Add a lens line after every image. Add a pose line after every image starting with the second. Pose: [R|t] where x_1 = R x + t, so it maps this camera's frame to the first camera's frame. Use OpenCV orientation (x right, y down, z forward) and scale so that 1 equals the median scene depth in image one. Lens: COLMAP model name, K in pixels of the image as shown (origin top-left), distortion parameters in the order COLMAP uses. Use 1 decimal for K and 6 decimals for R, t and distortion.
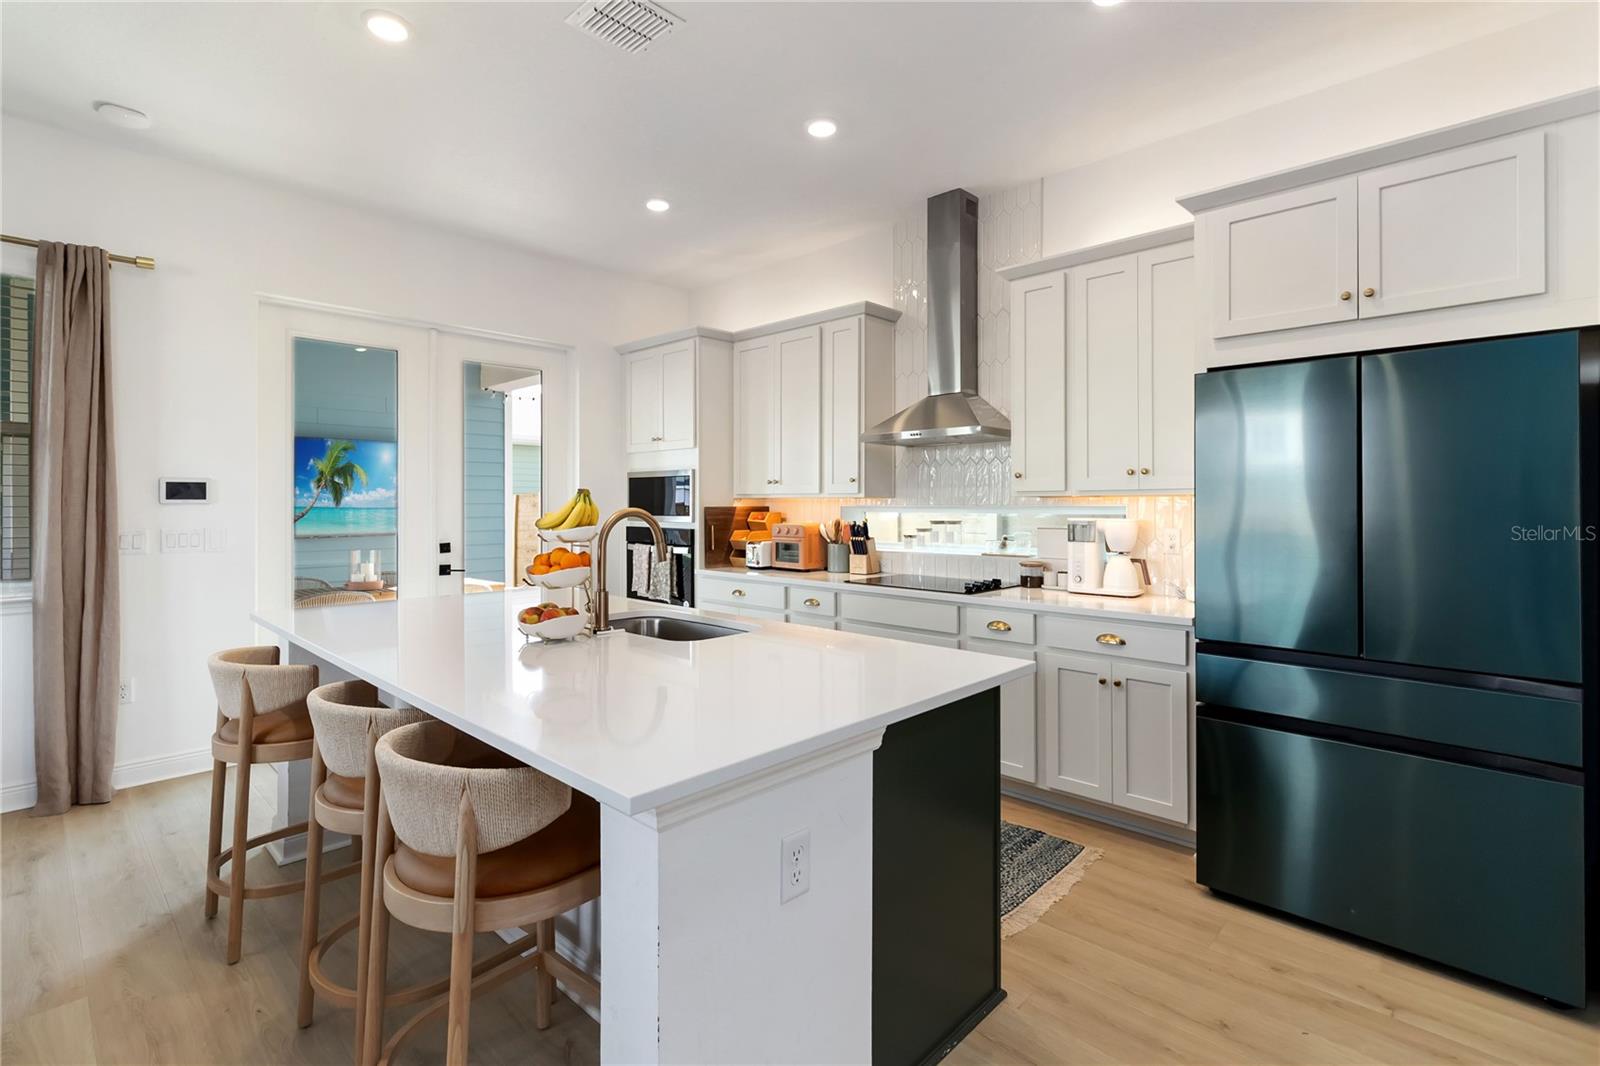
lens RADIAL K [[741.7, 0, 796.7], [0, 741.7, 506.1], [0, 0, 1]] dist [0.002868, 0.000637]
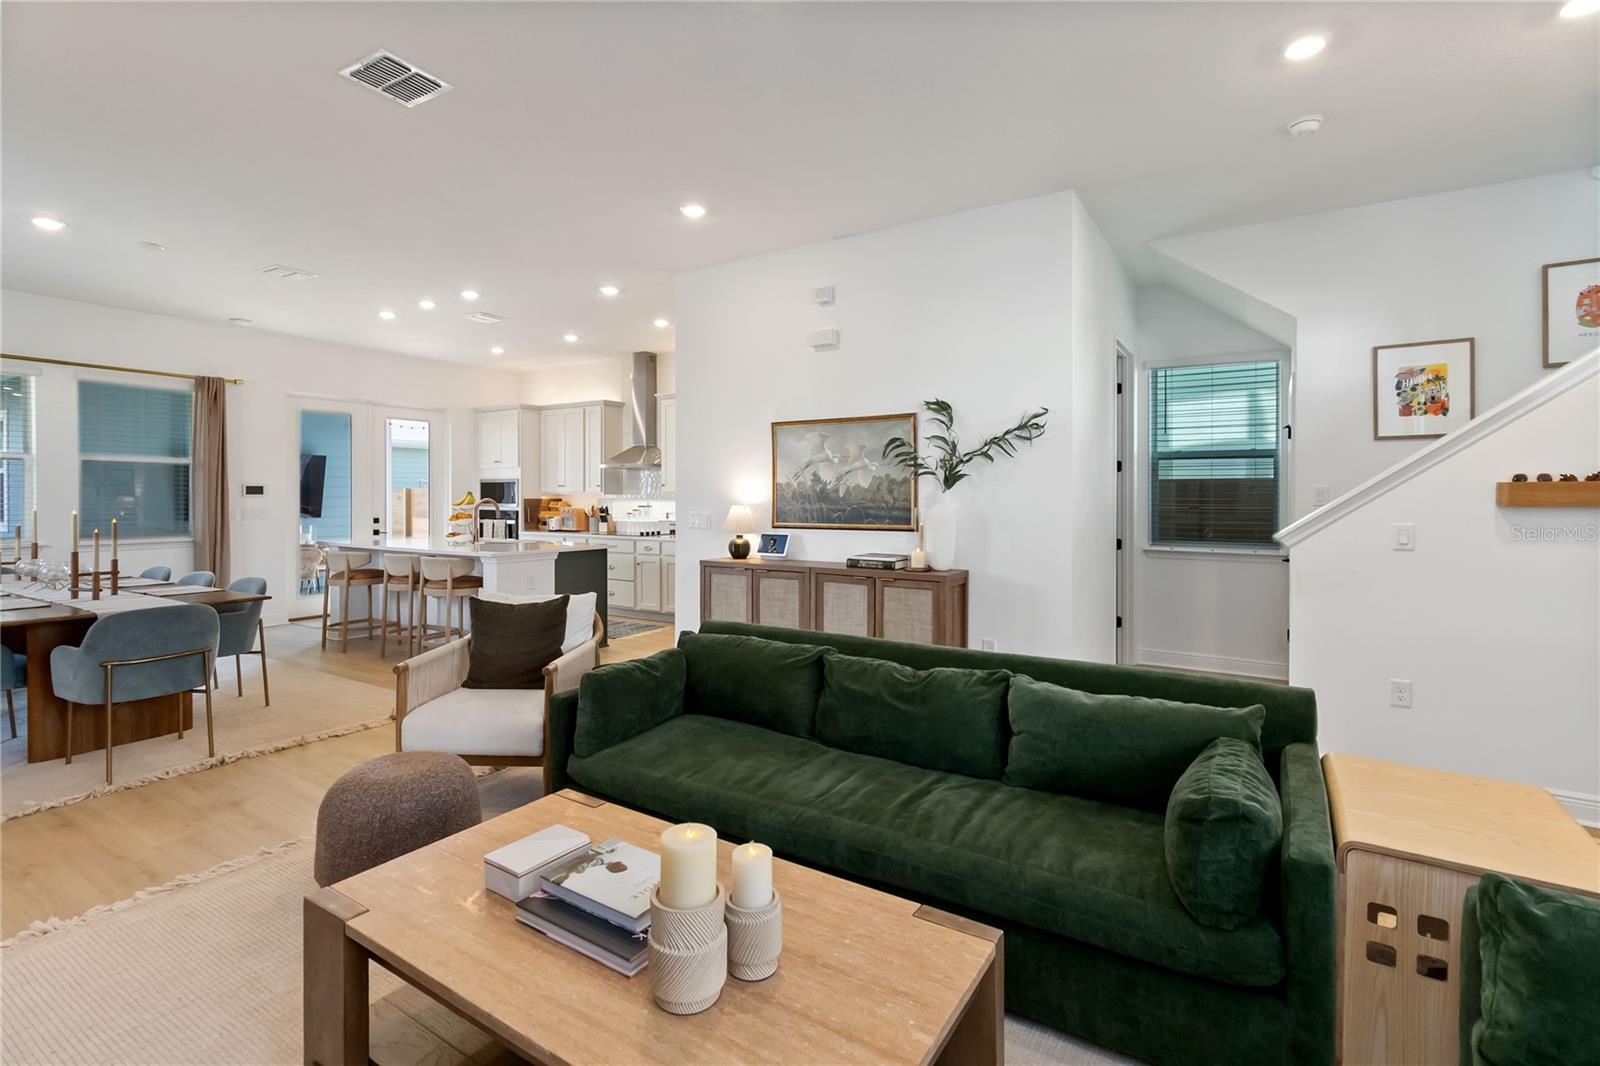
lens RADIAL K [[741.7, 0, 796.7], [0, 741.7, 506.1], [0, 0, 1]] dist [0.002868, 0.000637]
pose [[0.981100, -0.000329, 0.193500, 0.240234], [-0.001194, 0.999969, 0.007752, 0.005550], [-0.193496, -0.007836, 0.981070, -1.241373]]
